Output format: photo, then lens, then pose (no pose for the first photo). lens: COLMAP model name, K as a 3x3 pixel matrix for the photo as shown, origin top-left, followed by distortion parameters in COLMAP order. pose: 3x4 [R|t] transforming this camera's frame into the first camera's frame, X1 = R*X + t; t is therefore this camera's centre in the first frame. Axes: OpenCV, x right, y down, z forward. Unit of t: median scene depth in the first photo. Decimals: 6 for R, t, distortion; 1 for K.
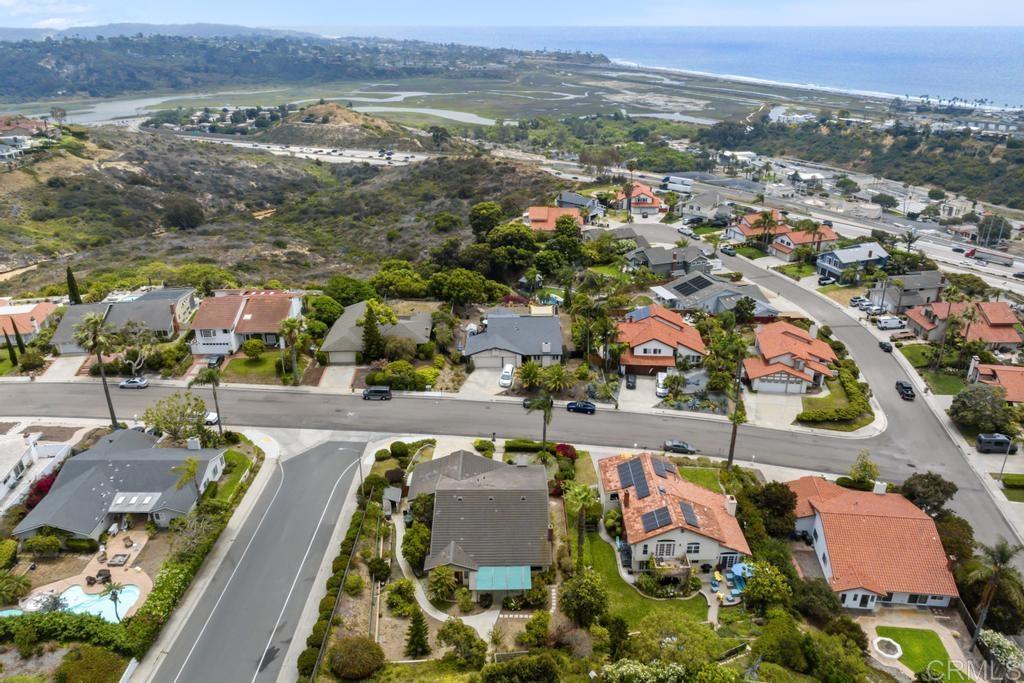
lens RADIAL K [[717.1, 0, 513.8], [0, 717.1, 316.7], [0, 0, 1]] dist [-0.039181, 0.002880]
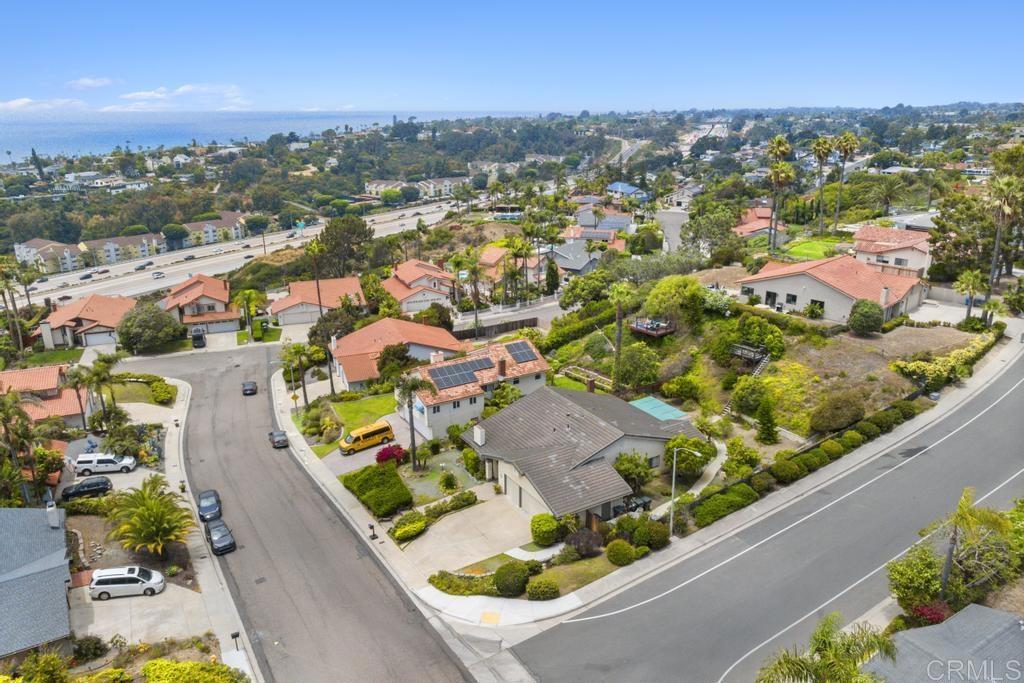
lens RADIAL K [[717.1, 0, 508.5], [0, 717.1, 338.3], [0, 0, 1]] dist [-0.039181, 0.002880]
pose [[-0.501490, -0.262783, 0.824290, -0.392092], [0.340212, 0.816102, 0.467154, -0.141365], [-0.795465, 0.514706, -0.319865, 0.789718]]
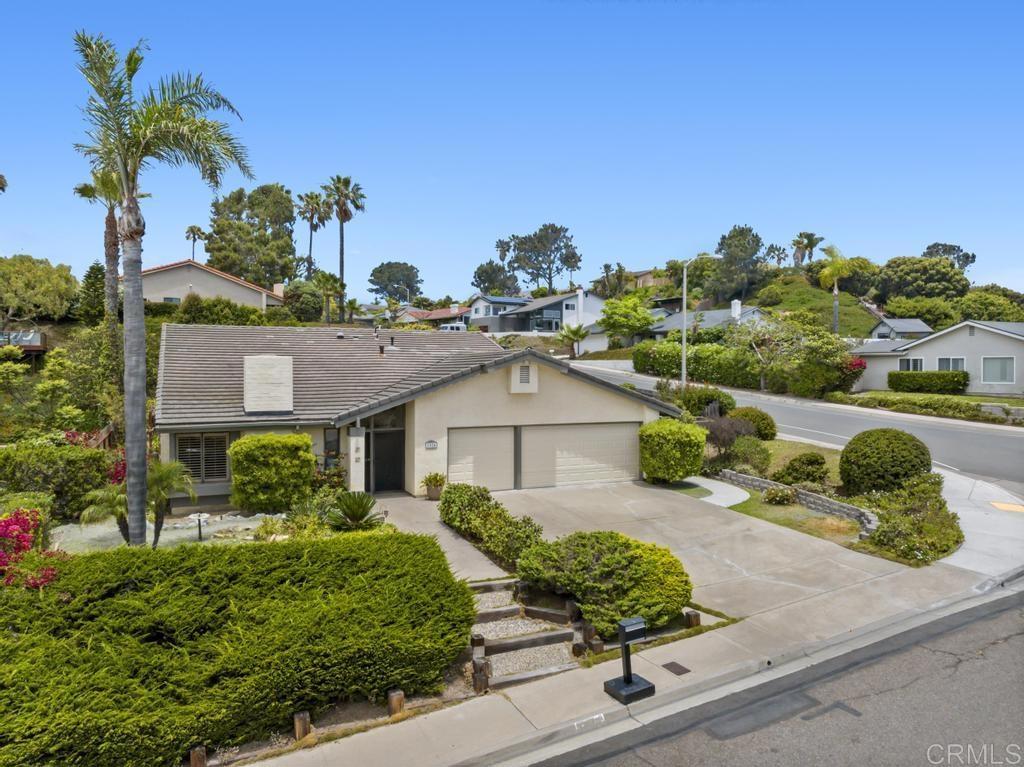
lens RADIAL K [[722.8, 0, 512.4], [0, 722.8, 380.4], [0, 0, 1]] dist [-0.043789, 0.012248]
pose [[-0.909552, 0.008444, -0.415505, 0.023617], [-0.156913, 0.918813, 0.362160, 0.074084], [0.384830, 0.394602, -0.834383, 0.827514]]
